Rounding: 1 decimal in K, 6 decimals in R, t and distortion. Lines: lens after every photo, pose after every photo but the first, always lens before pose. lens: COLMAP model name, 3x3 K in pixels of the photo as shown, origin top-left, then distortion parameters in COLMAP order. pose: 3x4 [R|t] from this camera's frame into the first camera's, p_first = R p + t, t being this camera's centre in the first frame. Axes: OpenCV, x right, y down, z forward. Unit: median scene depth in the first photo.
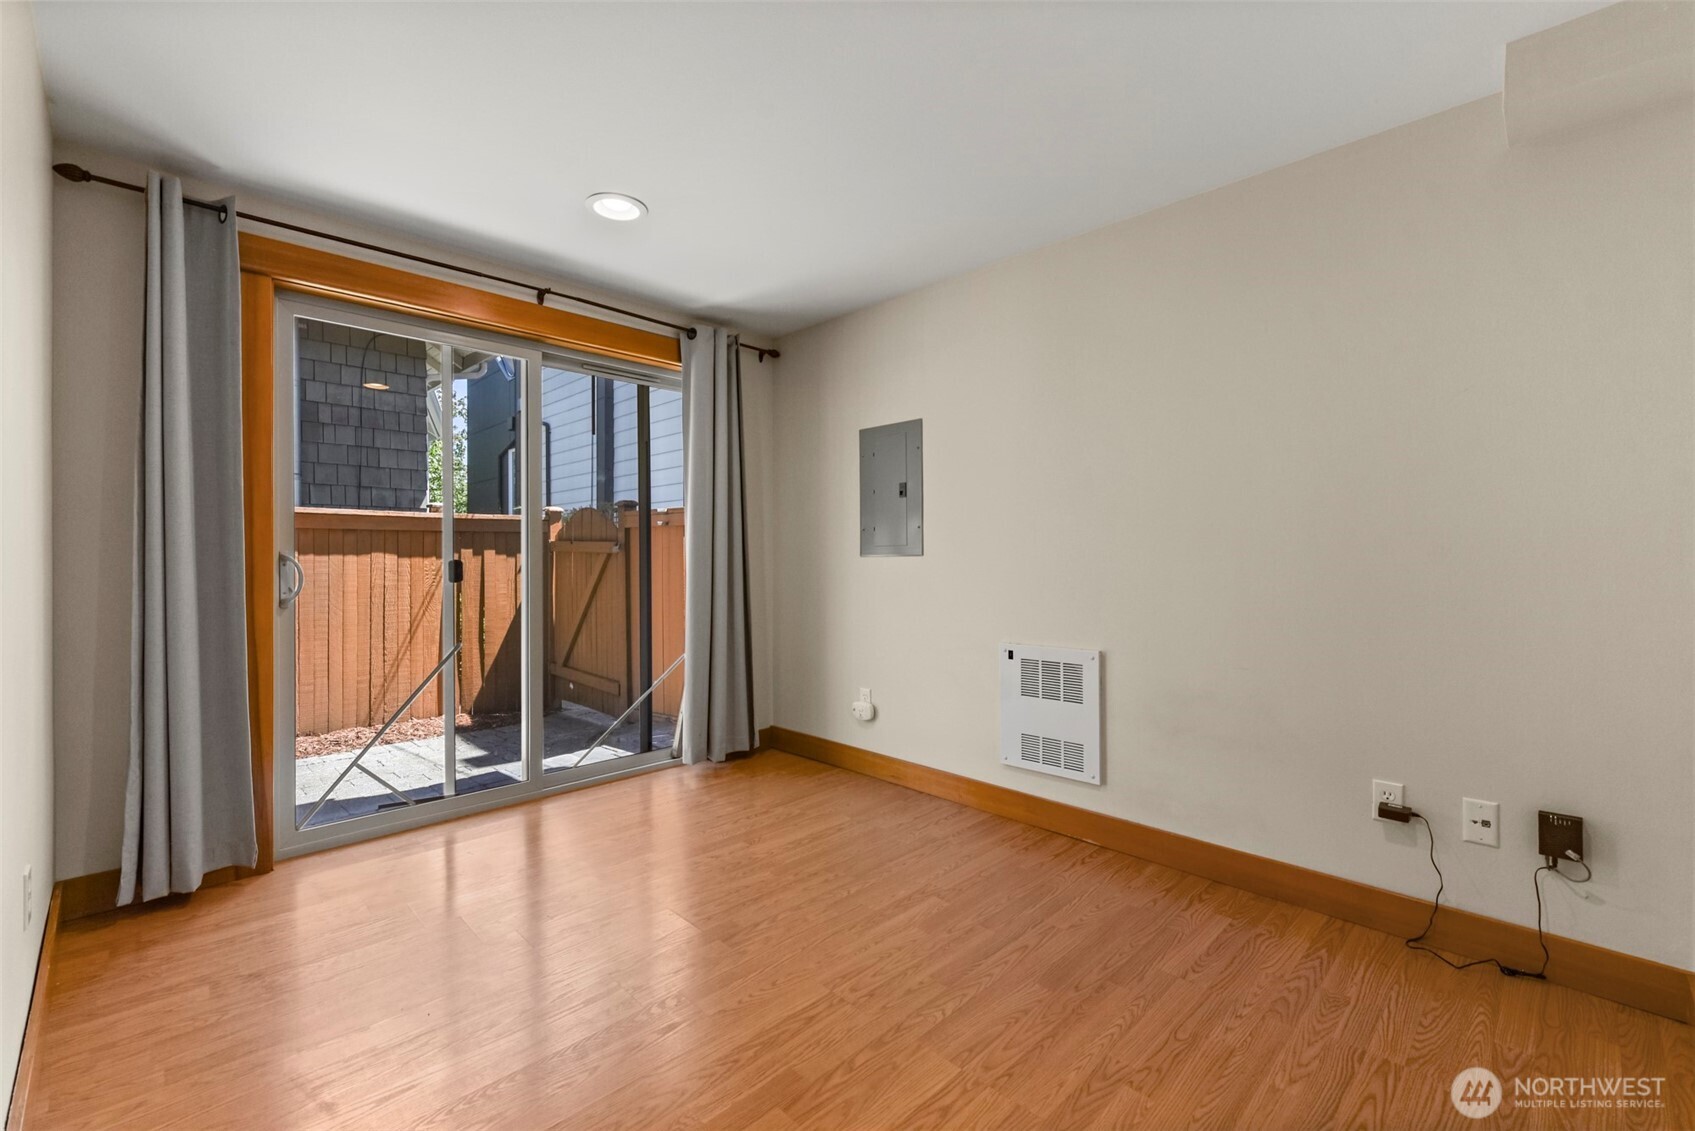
lens RADIAL K [[718.2, 0, 849.4], [0, 718.2, 557.4], [0, 0, 1]] dist [0.001568, 0.000076]
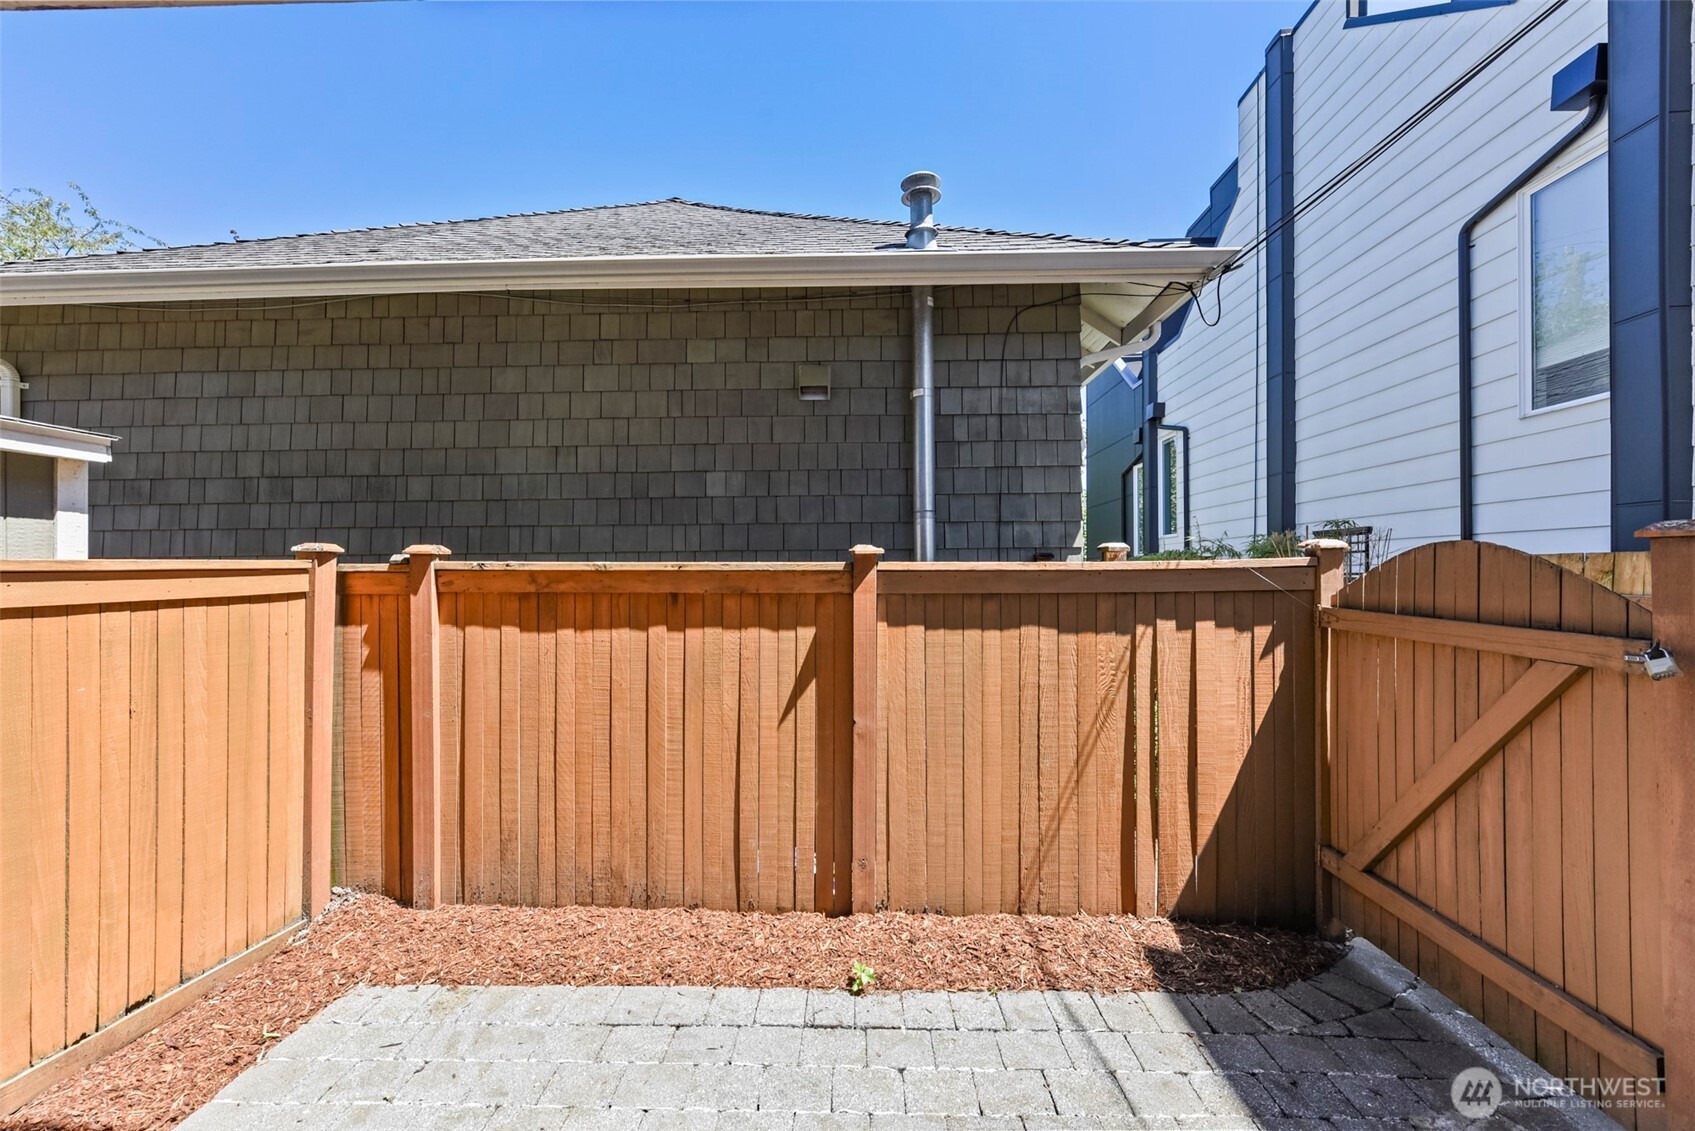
lens RADIAL K [[671.5, 0, 839.4], [0, 671.5, 579.0], [0, 0, 1]] dist [0.001745, -0.000142]
pose [[0.682755, 0.002817, -0.730642, -0.342868], [0.004909, 0.999952, 0.008443, -0.055177], [0.730631, -0.009351, 0.682709, 0.483146]]
